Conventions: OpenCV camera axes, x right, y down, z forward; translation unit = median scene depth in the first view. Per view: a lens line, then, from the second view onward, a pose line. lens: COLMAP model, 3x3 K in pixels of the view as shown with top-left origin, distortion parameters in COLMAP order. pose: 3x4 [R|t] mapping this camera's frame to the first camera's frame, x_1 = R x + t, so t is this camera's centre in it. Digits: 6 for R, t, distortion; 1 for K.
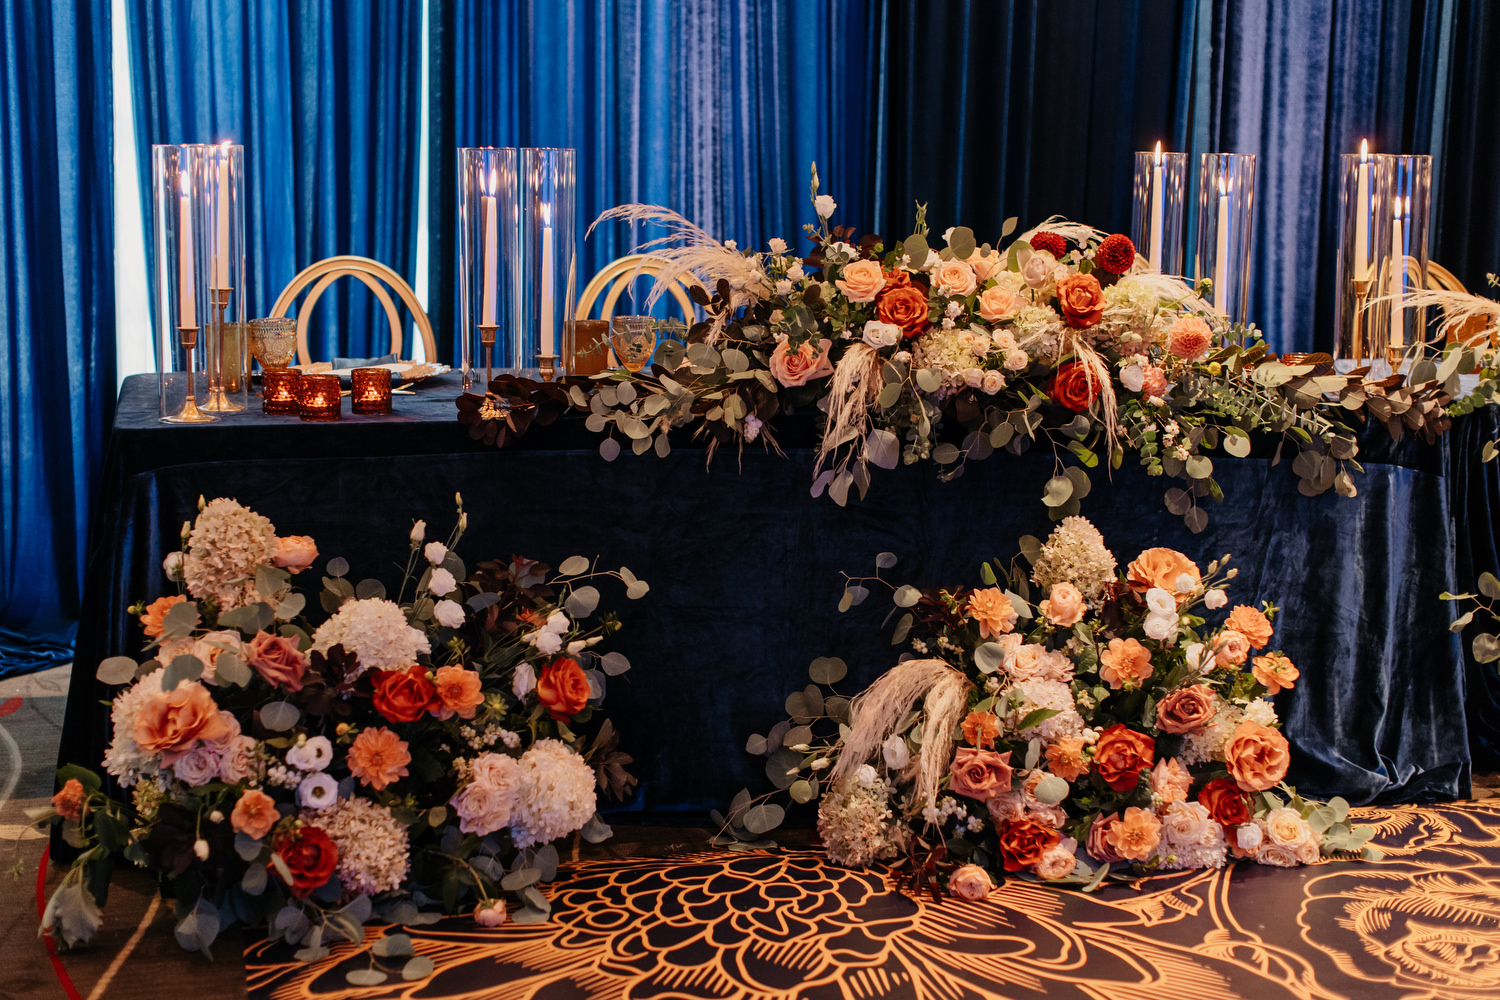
lens RADIAL K [[2229.5, 0, 749.3], [0, 2229.5, 496.3], [0, 0, 1]] dist [0.025995, 0.000000]
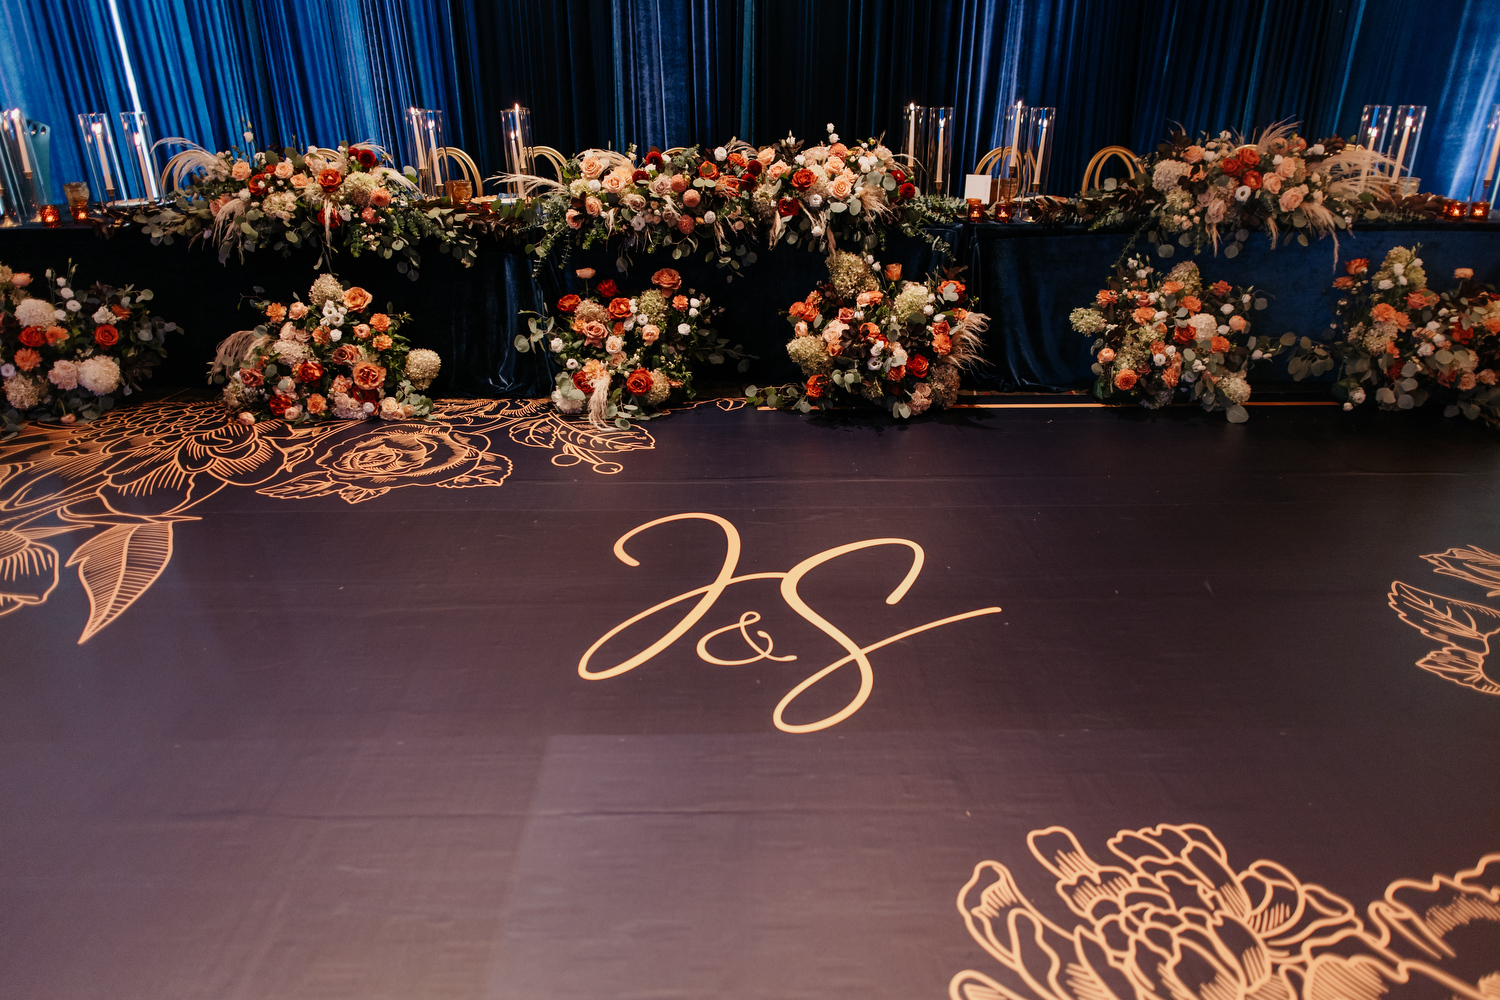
lens RADIAL K [[1011.7, 0, 751.1], [0, 1011.7, 497.7], [0, 0, 1]] dist [0.010339, -0.008147]
pose [[0.970987, 0.075413, -0.226931, 0.920909], [-0.020332, 0.971571, 0.235872, -0.025125], [0.238268, -0.224415, 0.944916, 0.017024]]
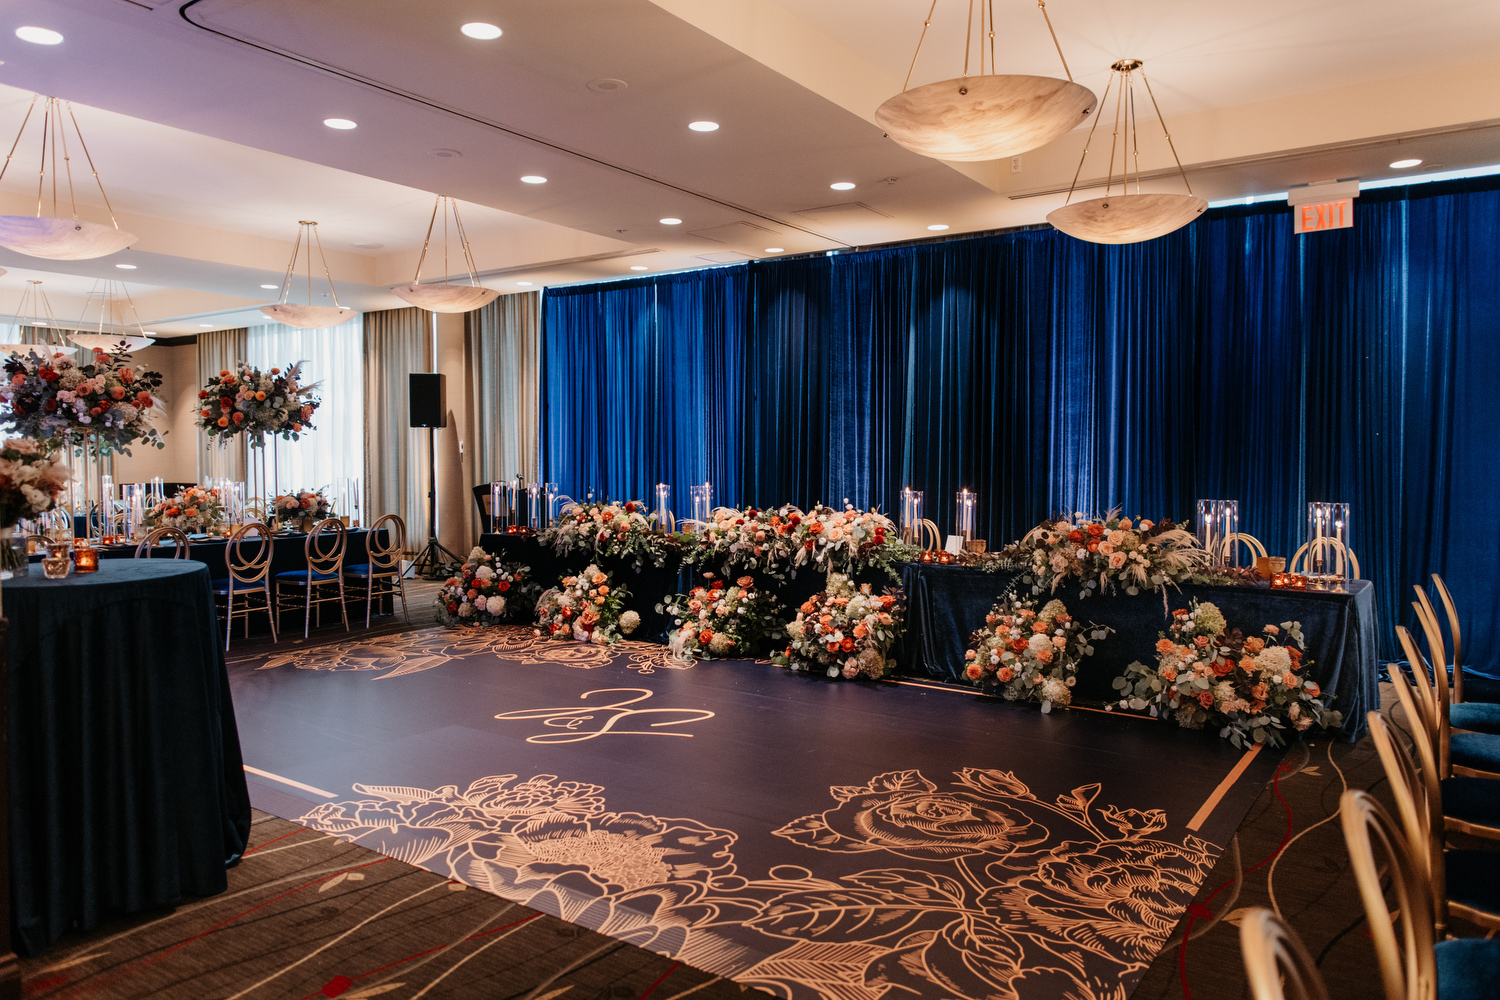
lens RADIAL K [[1011.7, 0, 751.6], [0, 1011.7, 495.0], [0, 0, 1]] dist [0.010339, -0.008147]
pose [[0.662189, 0.012824, -0.749227, 2.012160], [-0.128310, 0.987027, -0.096510, 0.029244], [0.738270, 0.160041, 0.655244, -0.136422]]
